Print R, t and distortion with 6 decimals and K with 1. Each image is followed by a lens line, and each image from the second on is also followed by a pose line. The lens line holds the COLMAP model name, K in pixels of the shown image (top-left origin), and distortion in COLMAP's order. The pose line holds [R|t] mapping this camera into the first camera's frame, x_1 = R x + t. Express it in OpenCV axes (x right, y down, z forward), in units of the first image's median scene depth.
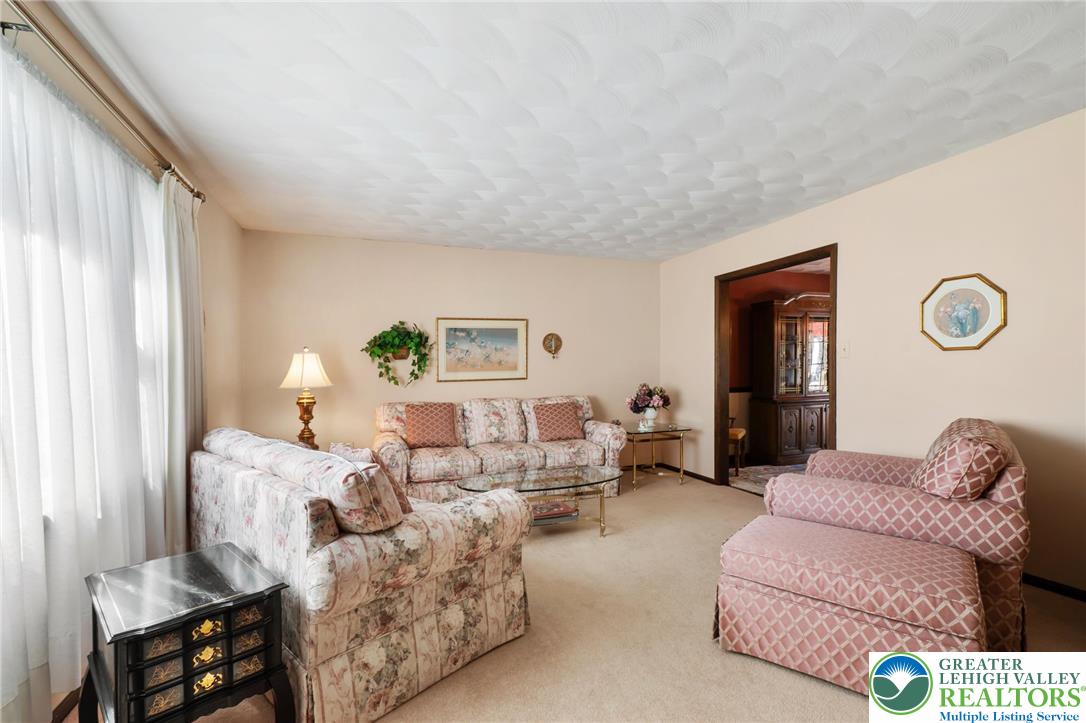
lens RADIAL K [[493.5, 0, 543.0], [0, 493.5, 361.5], [0, 0, 1]] dist [0.002029, -0.000295]
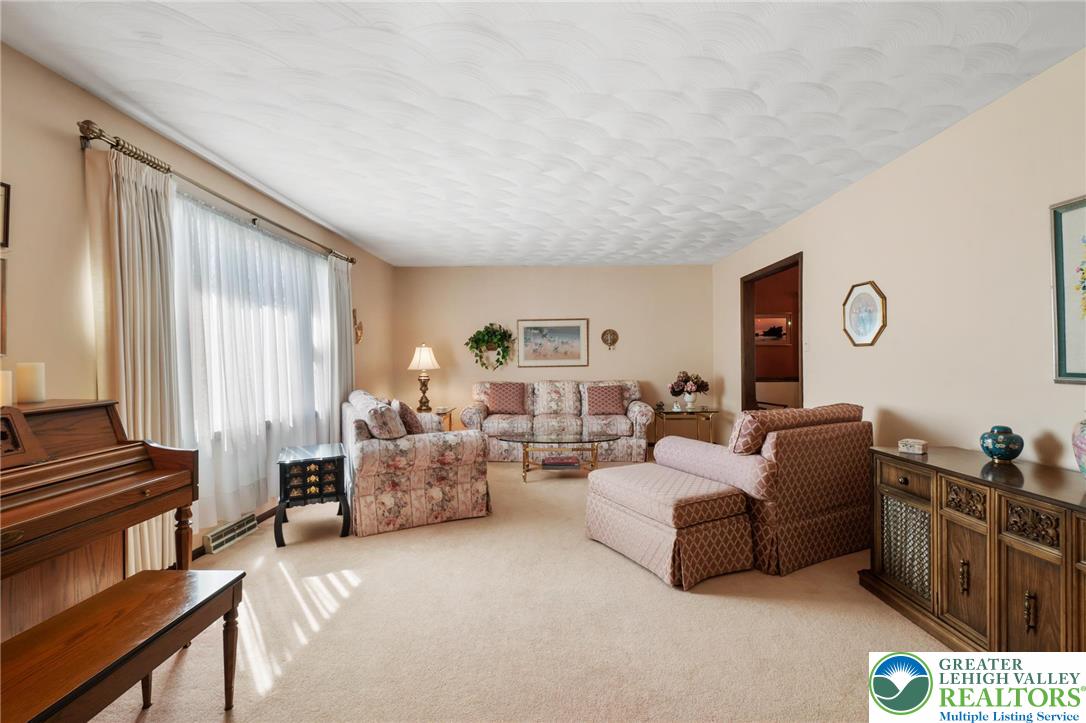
lens RADIAL K [[502.4, 0, 547.4], [0, 502.4, 345.6], [0, 0, 1]] dist [0.000114, -0.000833]
pose [[0.926617, -0.001521, -0.376004, 0.457886], [0.000107, 0.999993, -0.003782, -0.015400], [0.376007, 0.003465, 0.926610, -0.295378]]
